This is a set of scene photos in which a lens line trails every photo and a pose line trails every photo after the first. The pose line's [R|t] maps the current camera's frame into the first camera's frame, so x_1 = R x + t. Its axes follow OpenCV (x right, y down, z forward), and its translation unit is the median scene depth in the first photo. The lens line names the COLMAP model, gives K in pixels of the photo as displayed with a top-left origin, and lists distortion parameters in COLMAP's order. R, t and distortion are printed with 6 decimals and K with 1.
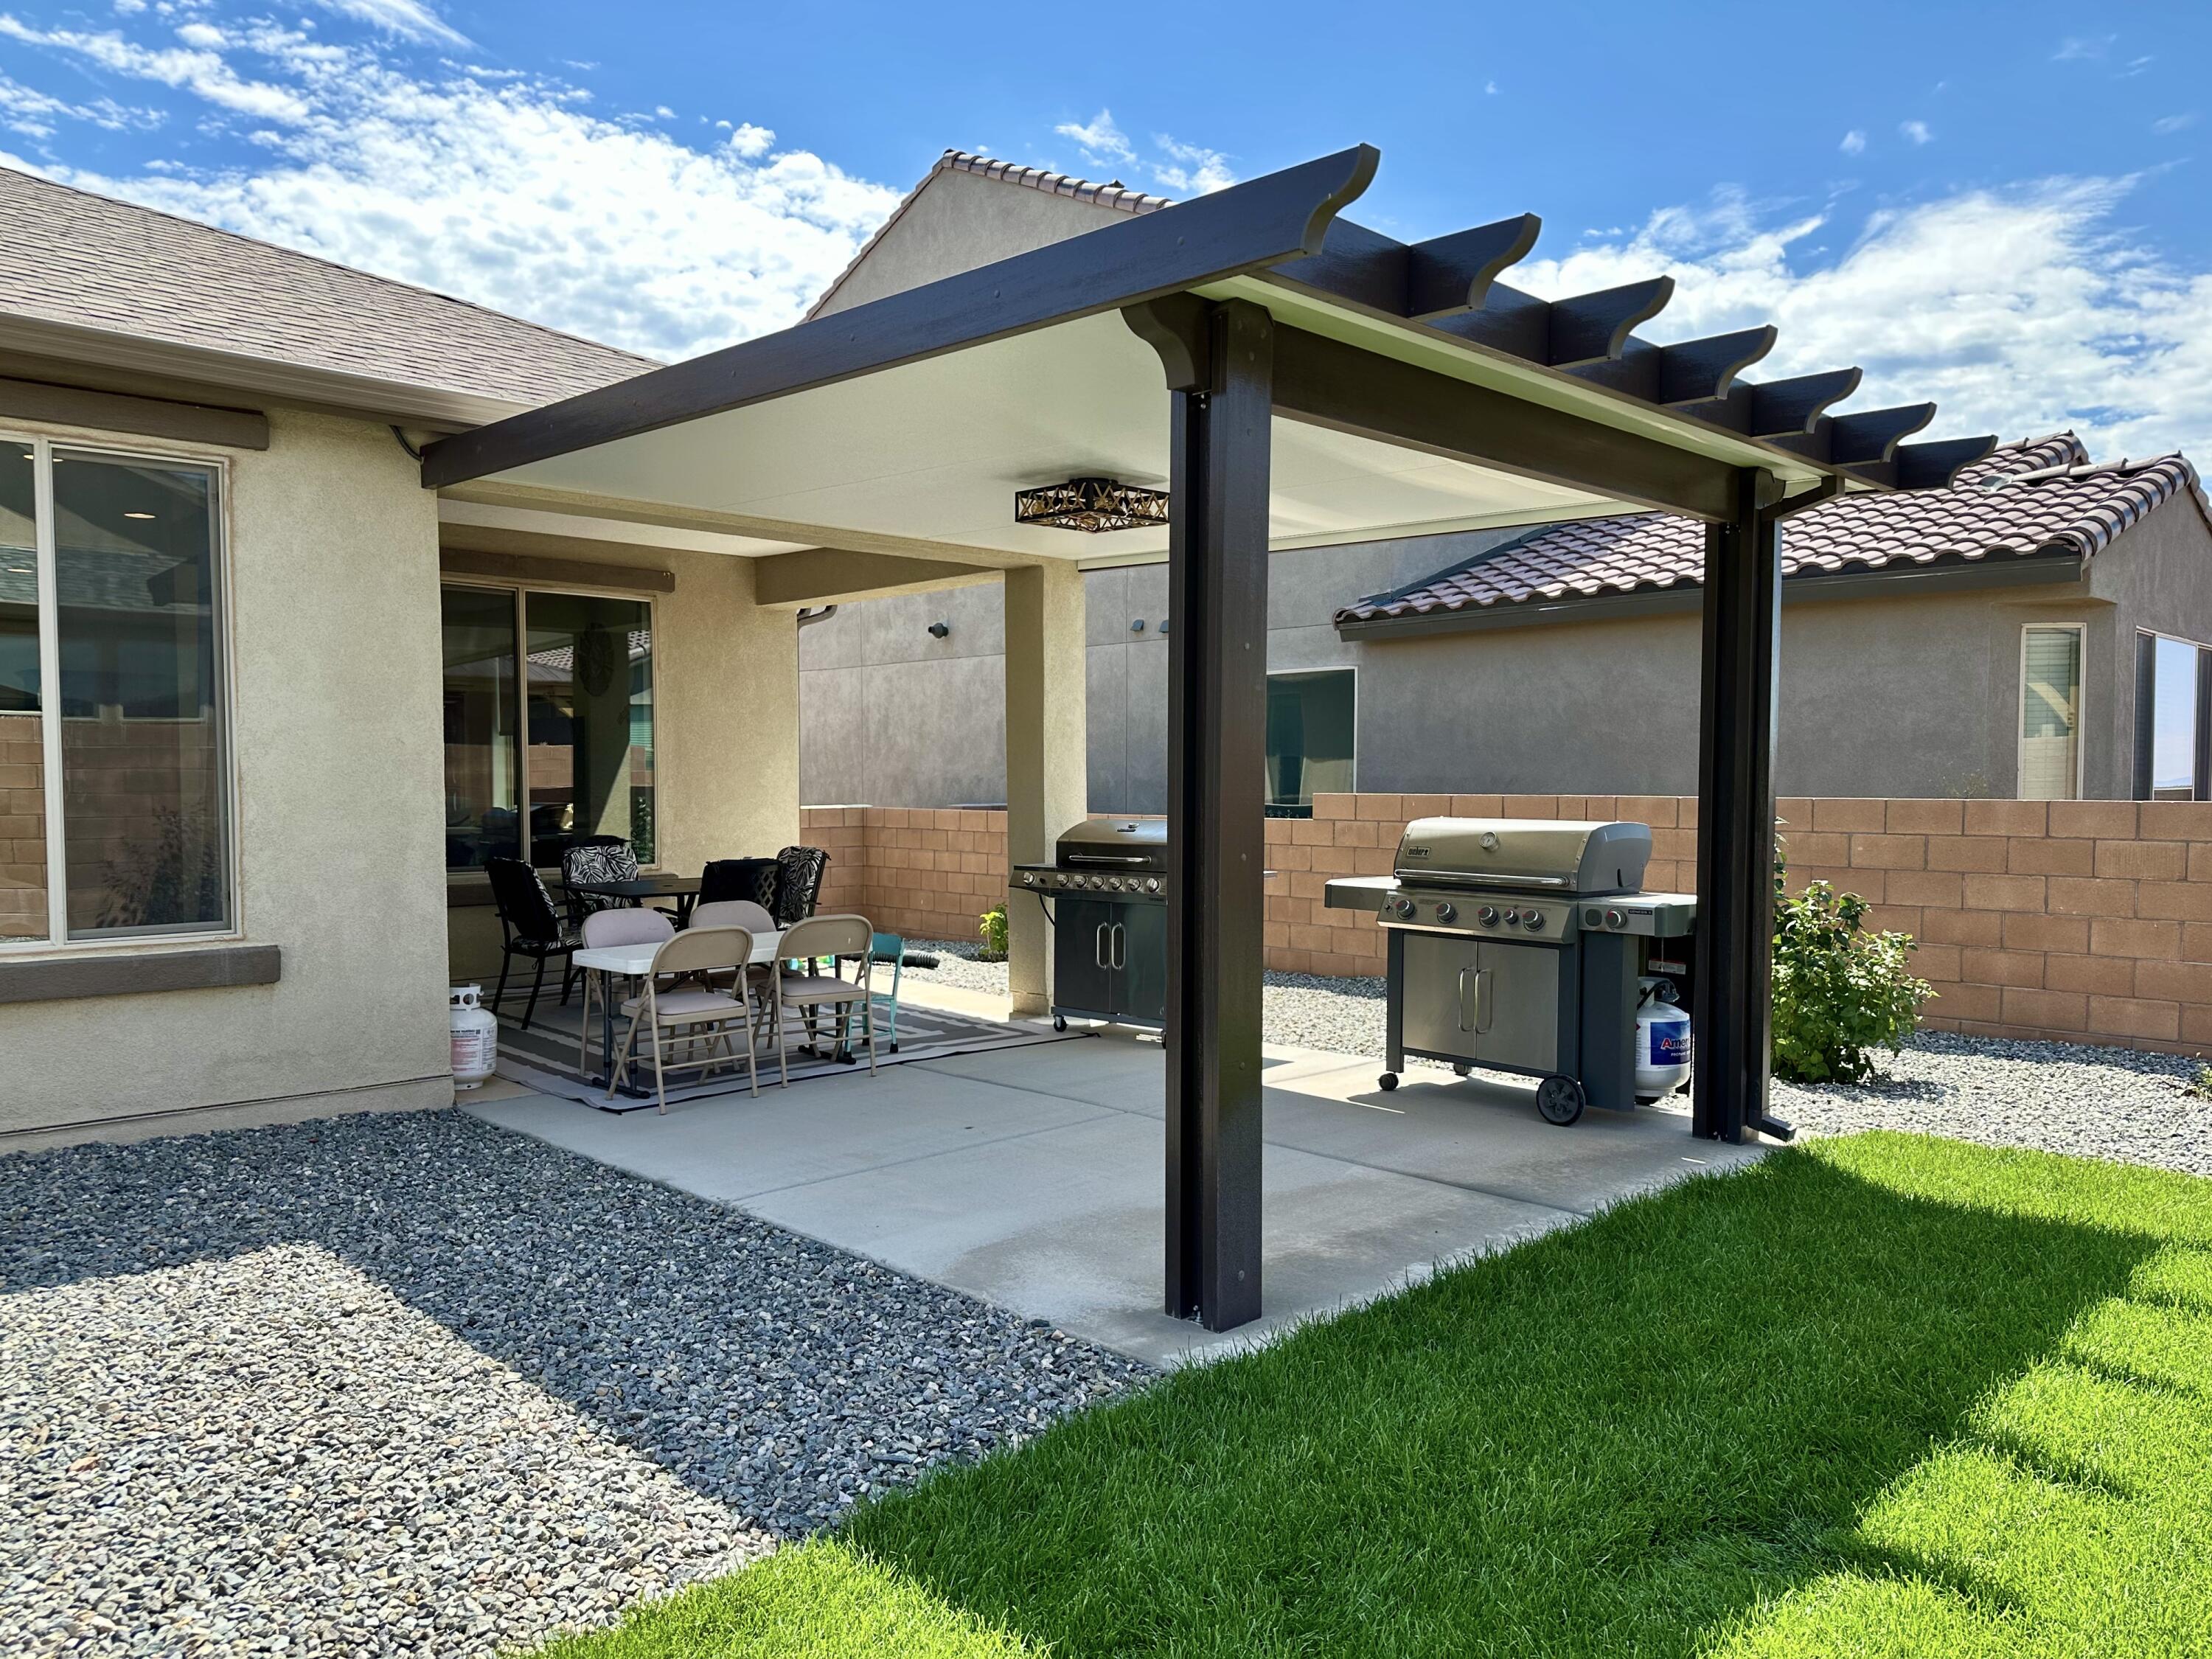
lens RADIAL K [[1572.4, 0, 1103.6], [0, 1572.4, 871.7], [0, 0, 1]] dist [0.045444, -0.049732]
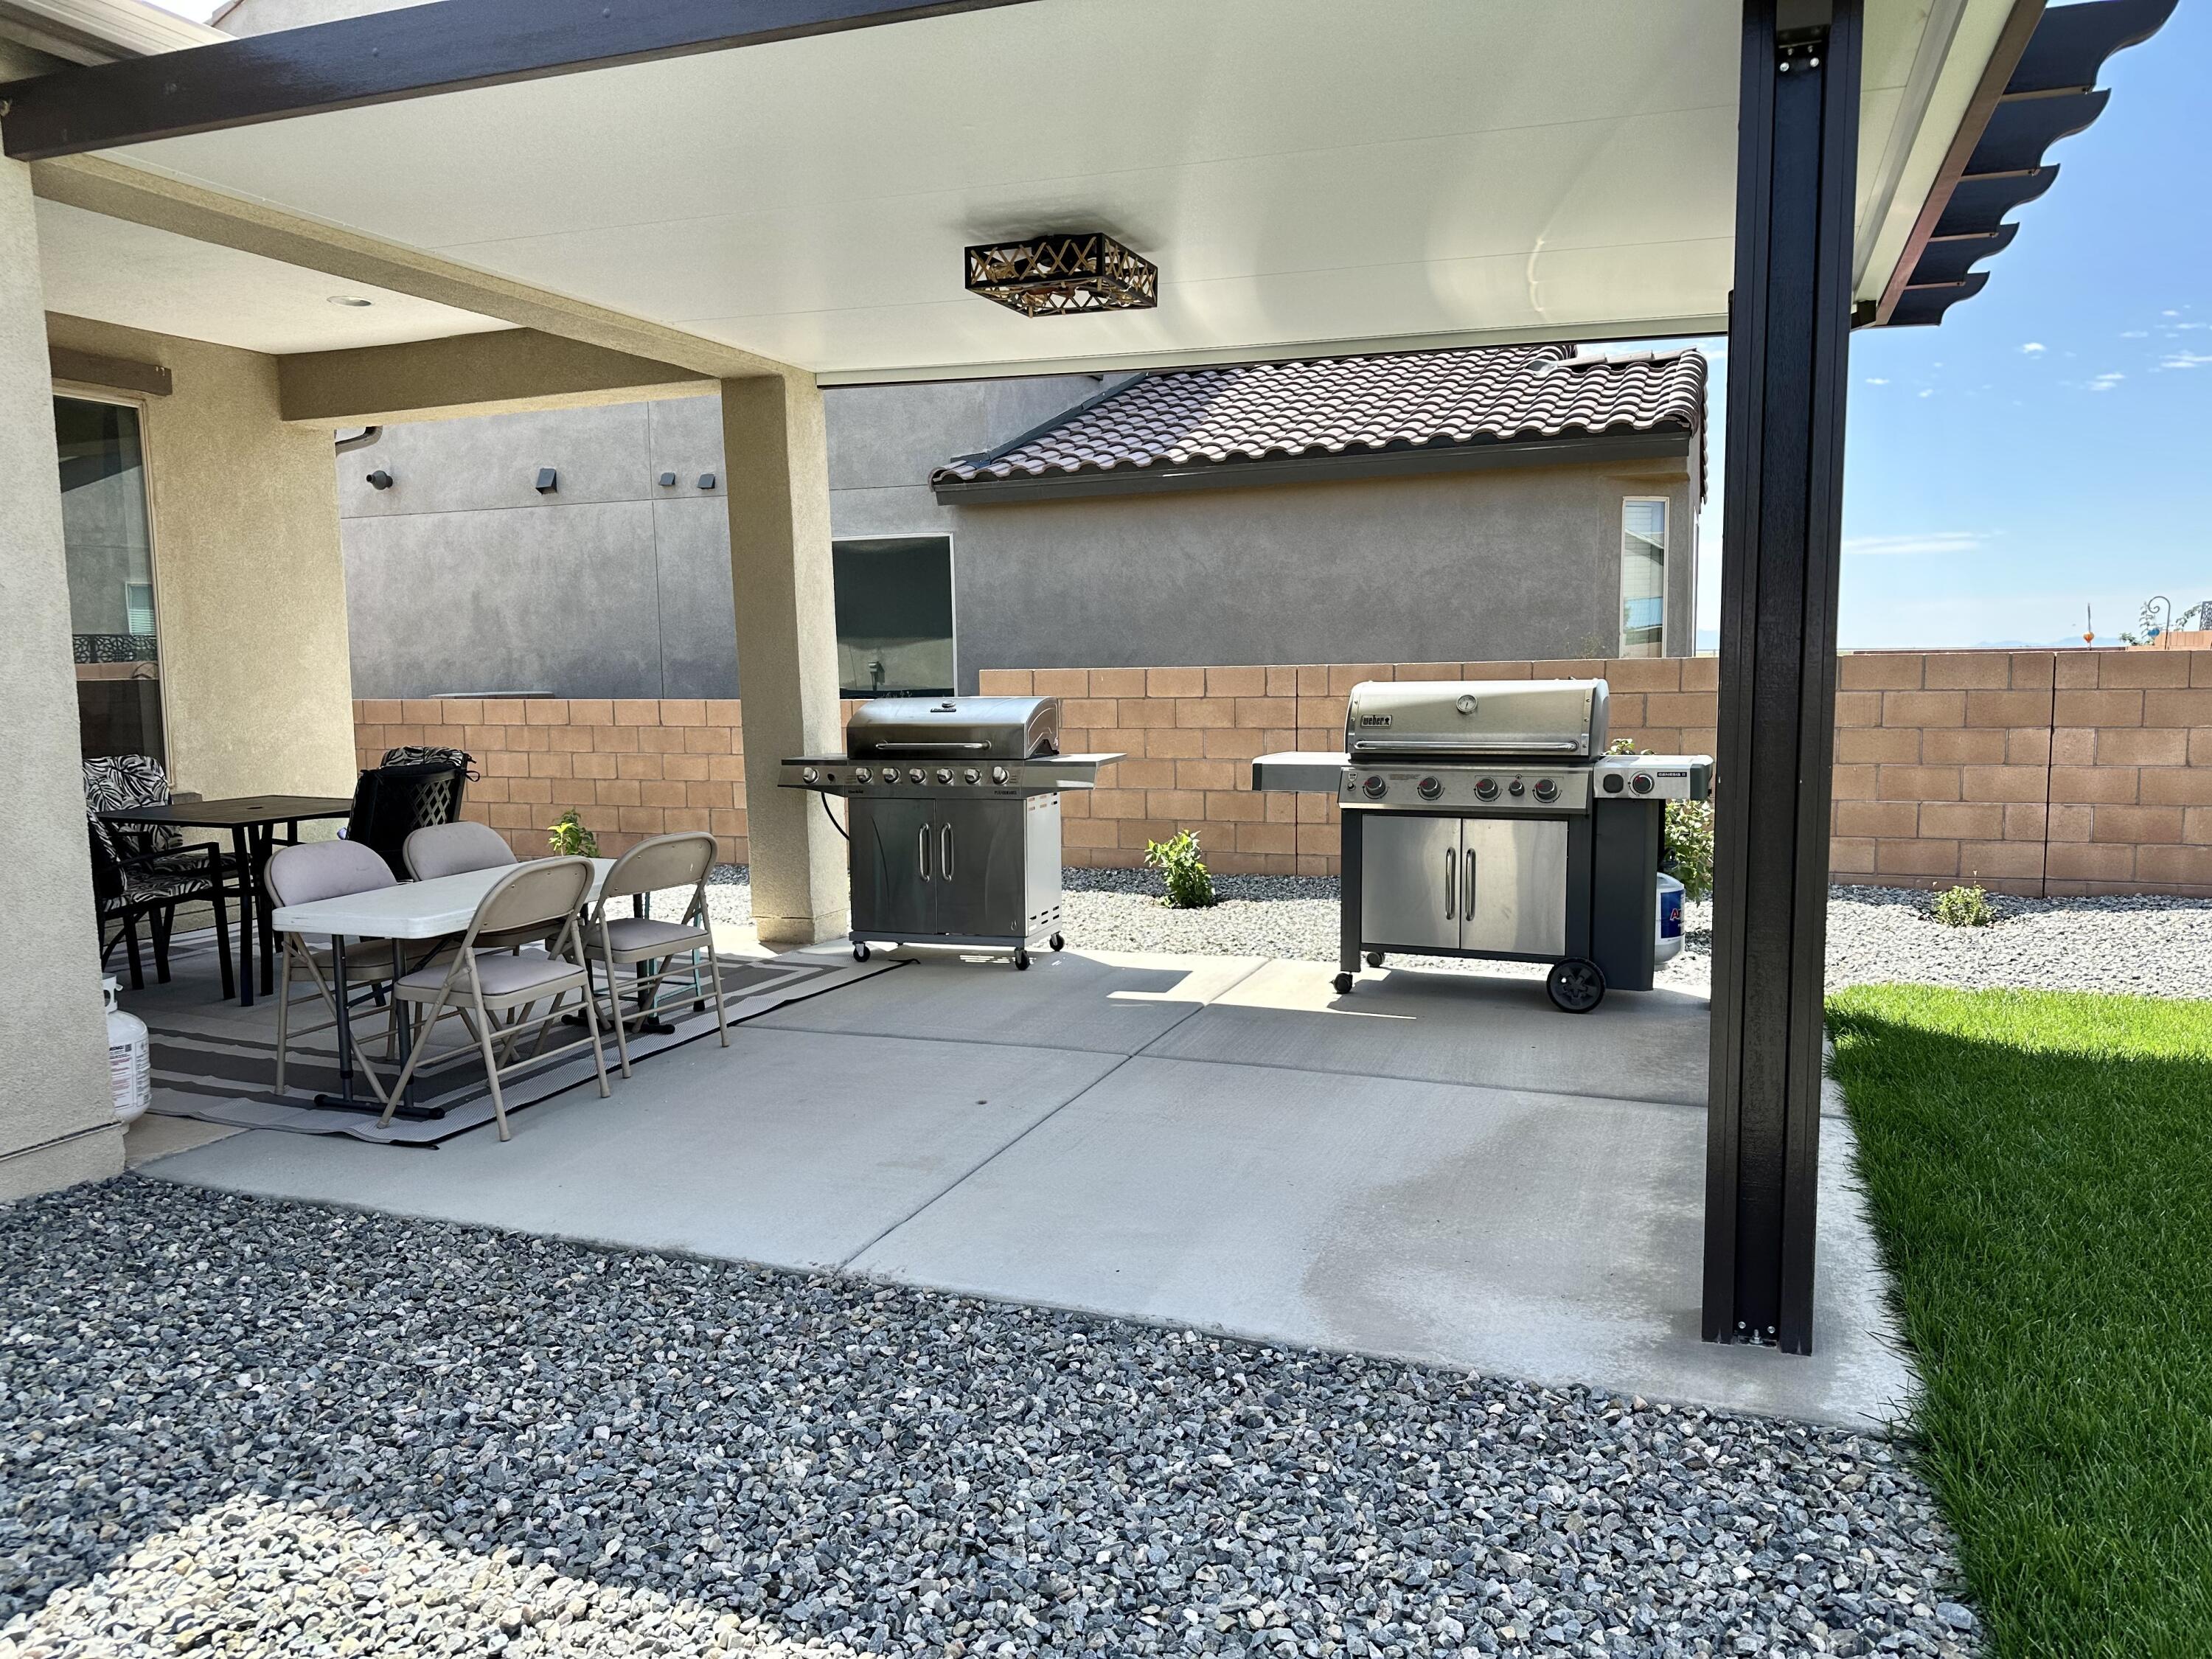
lens RADIAL K [[1572.4, 0, 1122.7], [0, 1572.4, 839.6], [0, 0, 1]] dist [0.045444, -0.049732]
pose [[0.911005, -0.061524, 0.407780, -0.300783], [0.041041, 0.997426, 0.058800, -0.003532], [-0.410348, -0.036831, 0.911185, 0.273314]]
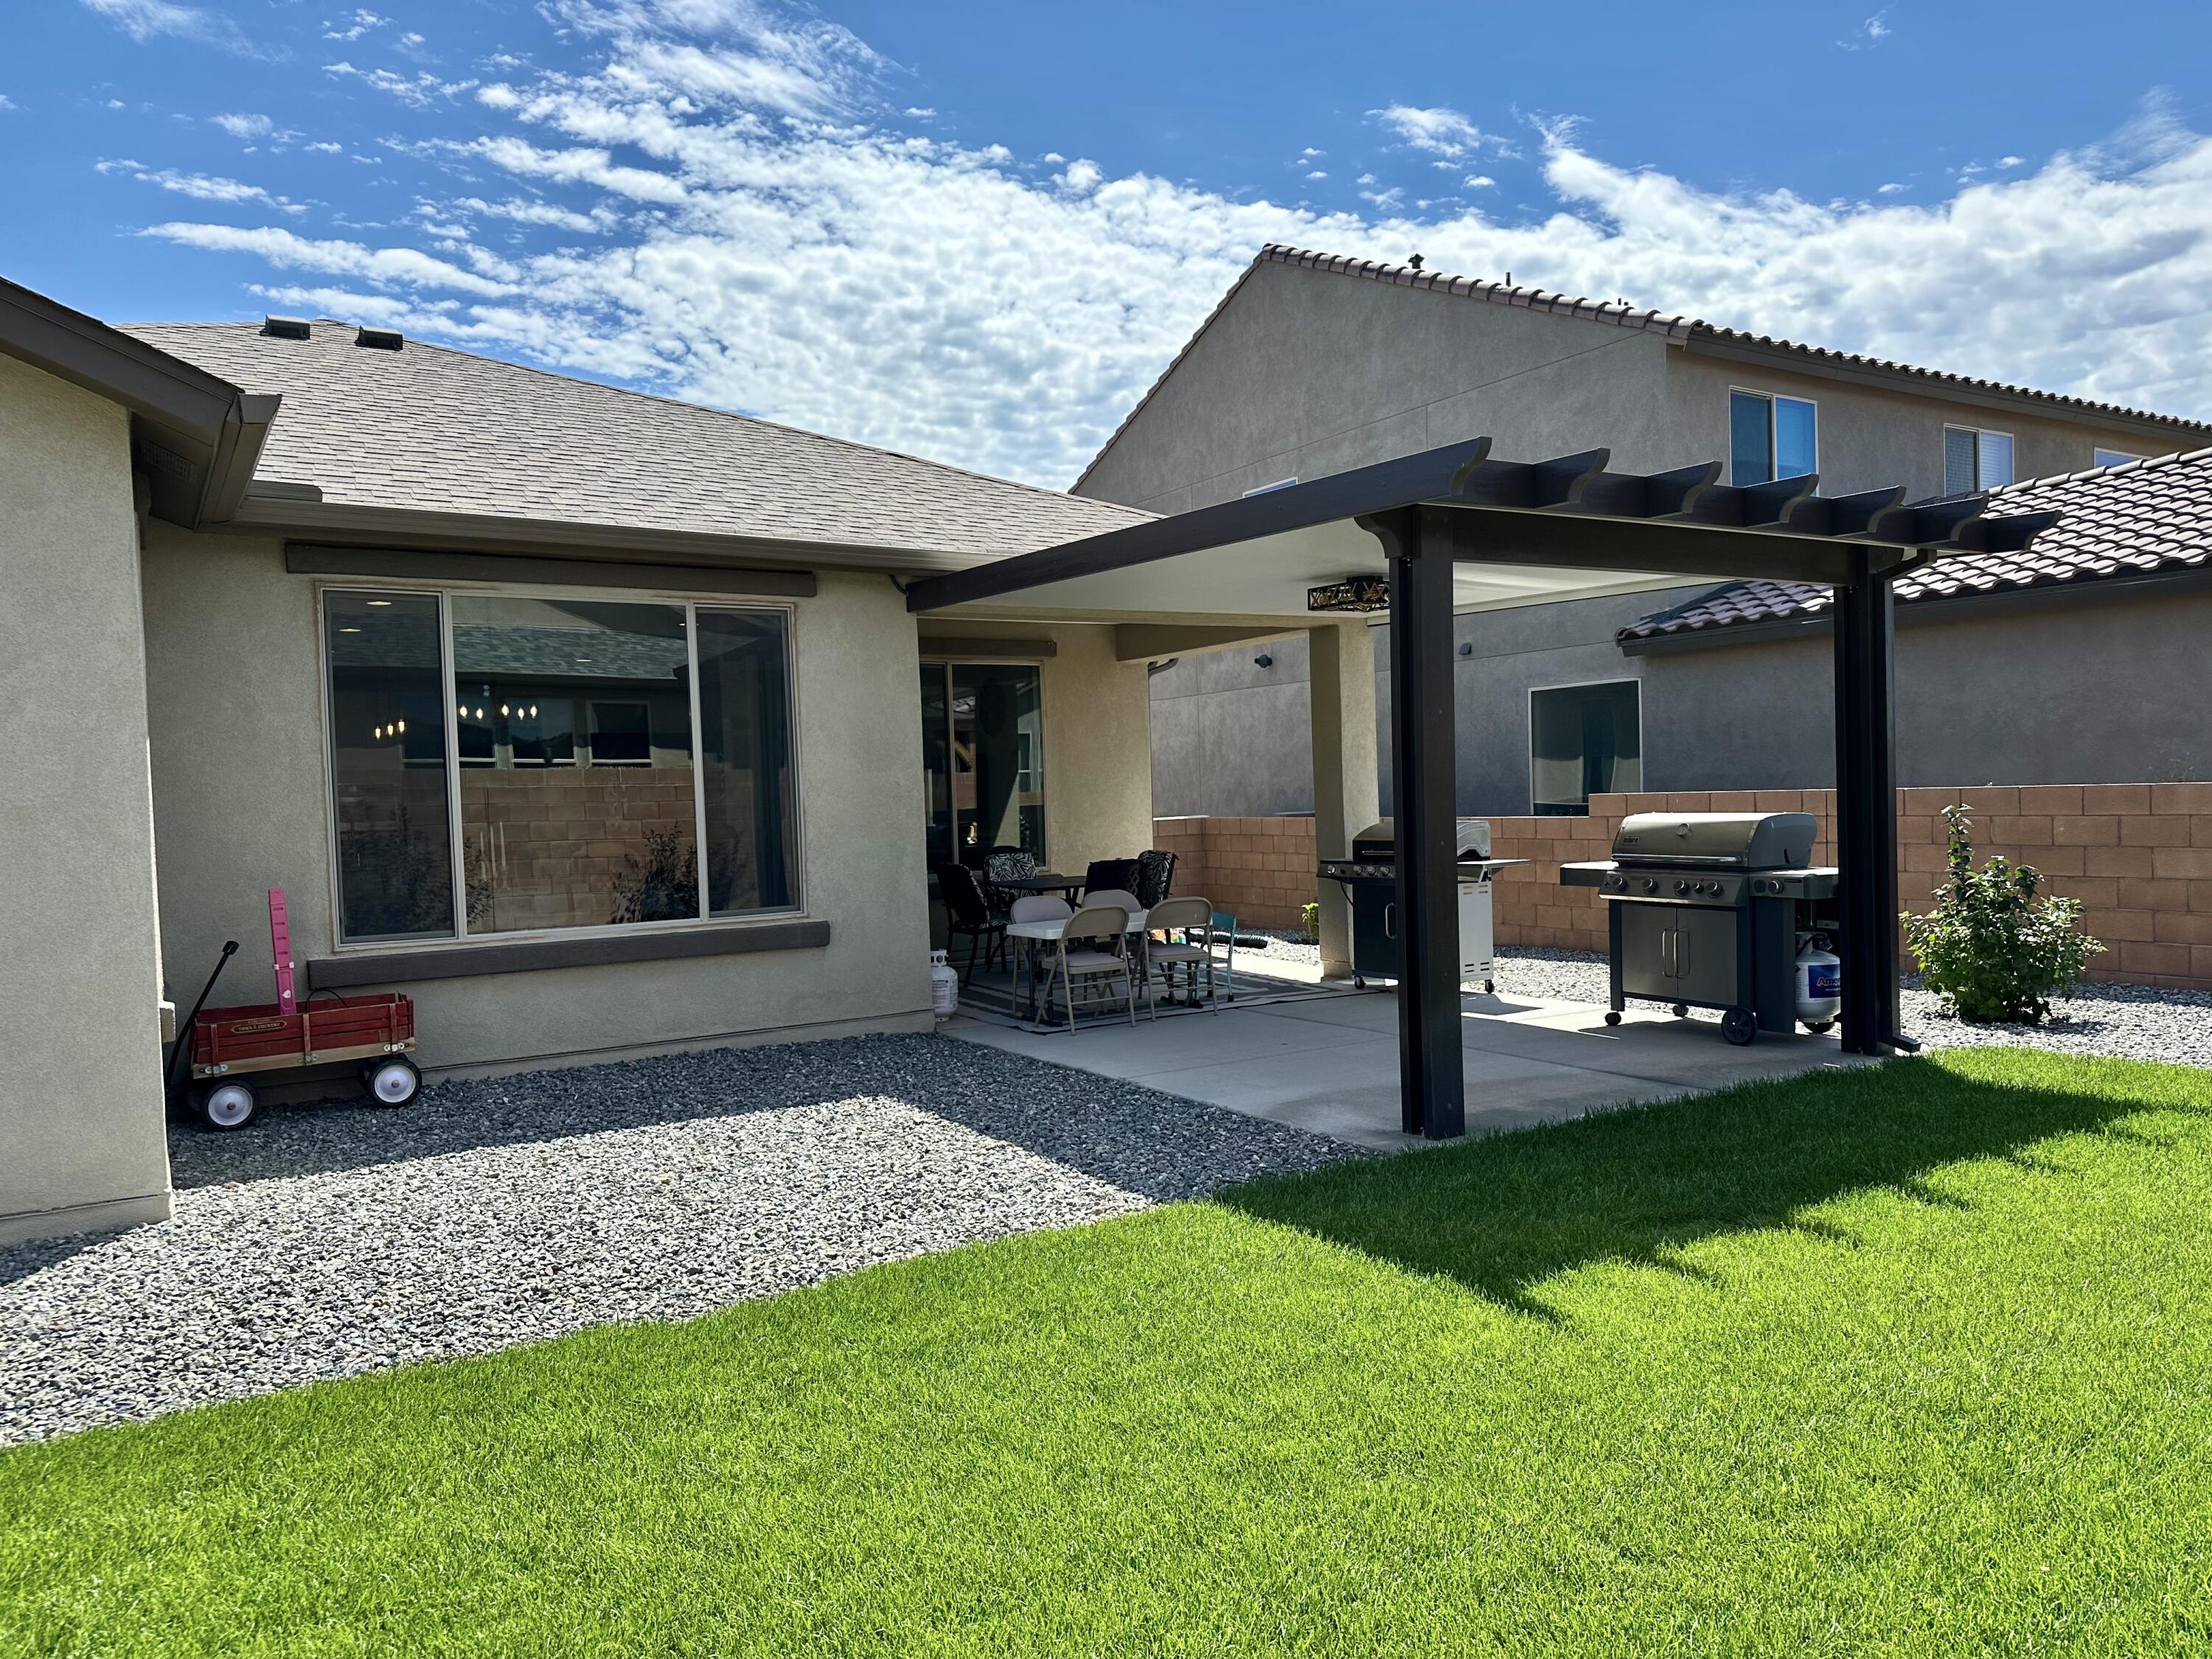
lens RADIAL K [[1572.4, 0, 1103.1], [0, 1572.4, 896.5], [0, 0, 1]] dist [0.045444, -0.049732]
pose [[0.977048, -0.018871, -0.212184, 0.054700], [0.021176, 0.999739, 0.008595, 0.014342], [0.211966, -0.012891, 0.977192, -0.390634]]
